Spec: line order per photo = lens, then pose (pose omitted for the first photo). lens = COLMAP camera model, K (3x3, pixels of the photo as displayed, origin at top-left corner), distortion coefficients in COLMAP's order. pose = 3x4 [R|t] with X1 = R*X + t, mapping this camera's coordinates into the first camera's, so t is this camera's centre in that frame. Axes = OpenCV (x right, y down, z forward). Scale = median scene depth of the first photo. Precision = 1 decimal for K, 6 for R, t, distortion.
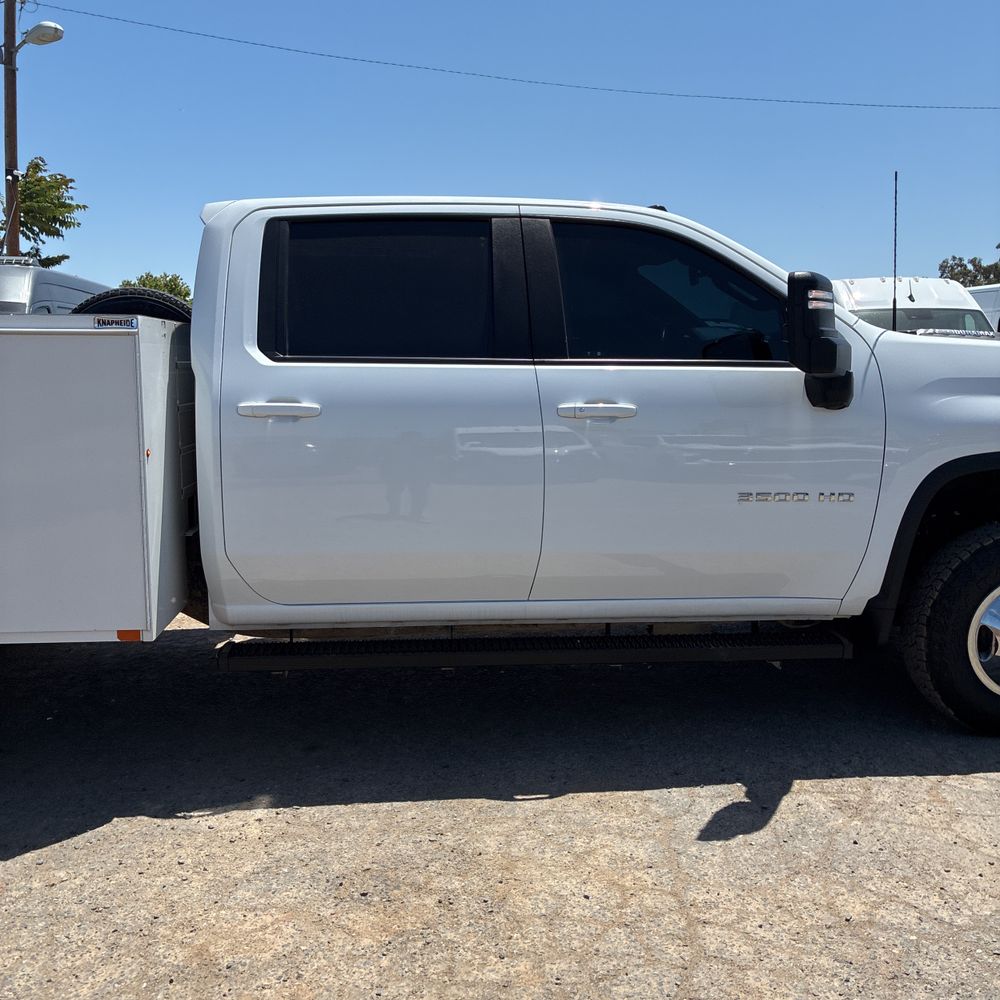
lens RADIAL K [[1030.7, 0, 491.4], [0, 1030.7, 505.1], [0, 0, 1]] dist [0.007628, 0.000000]
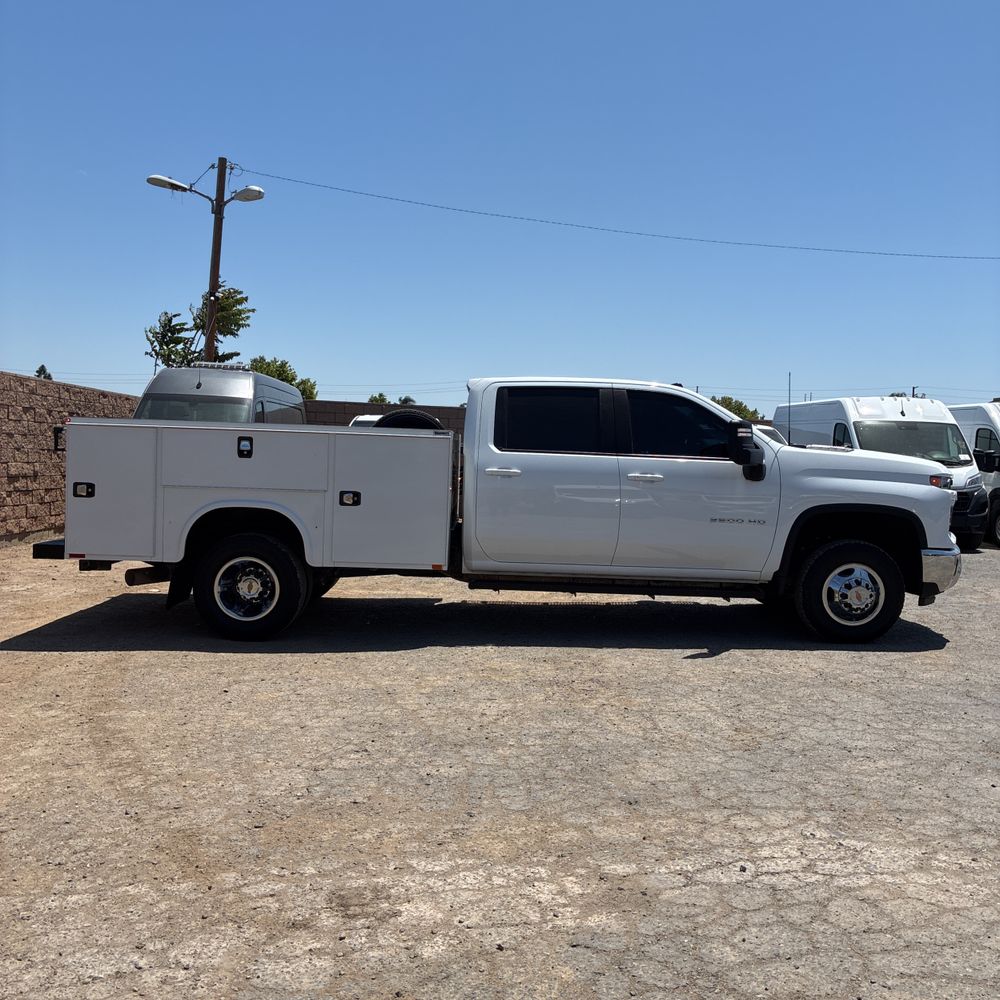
lens RADIAL K [[1030.7, 0, 501.5], [0, 1030.7, 491.5], [0, 0, 1]] dist [0.007628, 0.000000]
pose [[0.997420, 0.035091, -0.062621, -0.063107], [-0.040866, 0.994785, -0.093447, 0.150272], [0.059015, 0.095765, 0.993653, -1.161678]]
